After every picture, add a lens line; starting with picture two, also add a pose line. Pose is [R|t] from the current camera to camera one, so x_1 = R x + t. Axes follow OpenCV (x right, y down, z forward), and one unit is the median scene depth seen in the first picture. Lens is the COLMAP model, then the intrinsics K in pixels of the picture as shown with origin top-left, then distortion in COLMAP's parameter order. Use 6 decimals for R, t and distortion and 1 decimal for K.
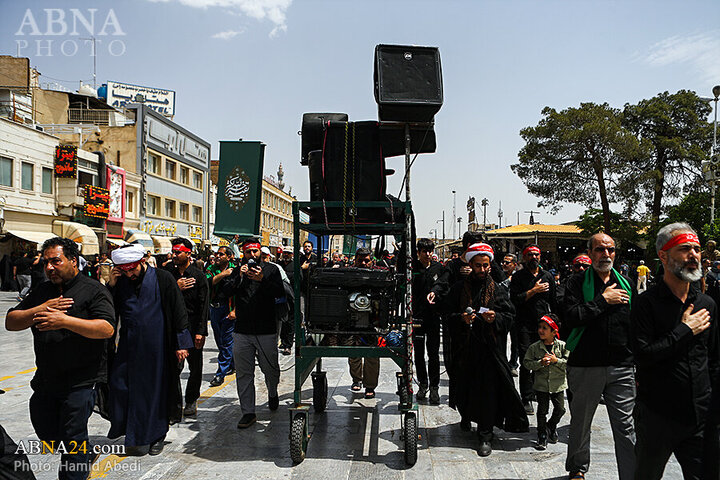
lens RADIAL K [[523.3, 0, 376.0], [0, 523.3, 268.4], [0, 0, 1]] dist [-0.112618, 0.079139]
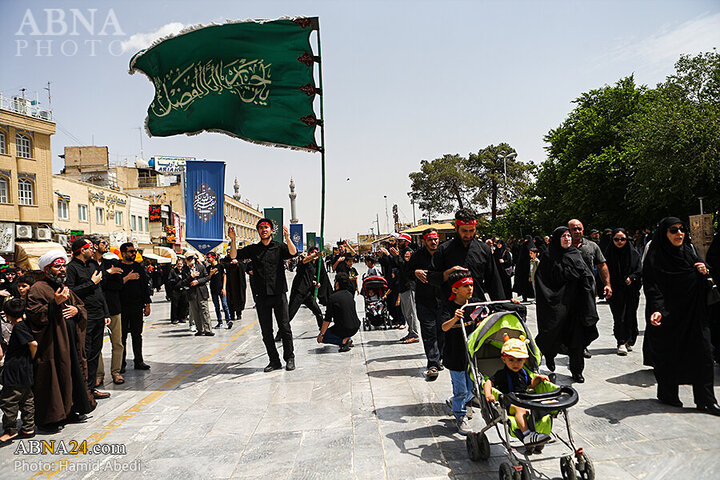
lens RADIAL K [[503.2, 0, 356.8], [0, 503.2, 250.4], [0, 0, 1]] dist [-0.107064, 0.081212]
pose [[0.994936, -0.075710, 0.066113, -0.025107], [0.077355, 0.996745, -0.022693, 0.012311], [-0.064179, 0.027692, 0.997554, -0.646913]]
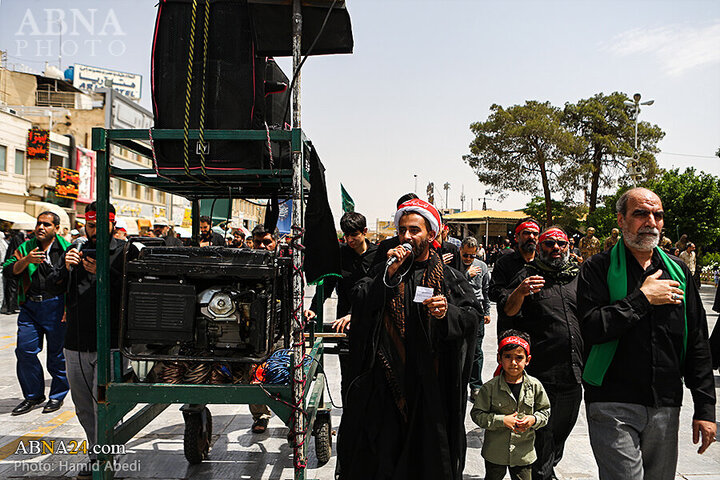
lens RADIAL K [[539.9, 0, 386.7], [0, 539.9, 242.8], [0, 0, 1]] dist [-0.117266, 0.079171]
pose [[0.995832, 0.010709, 0.090576, 0.004486], [-0.009221, 0.999816, -0.016824, 0.002604], [-0.090739, 0.015919, 0.995747, -0.102177]]
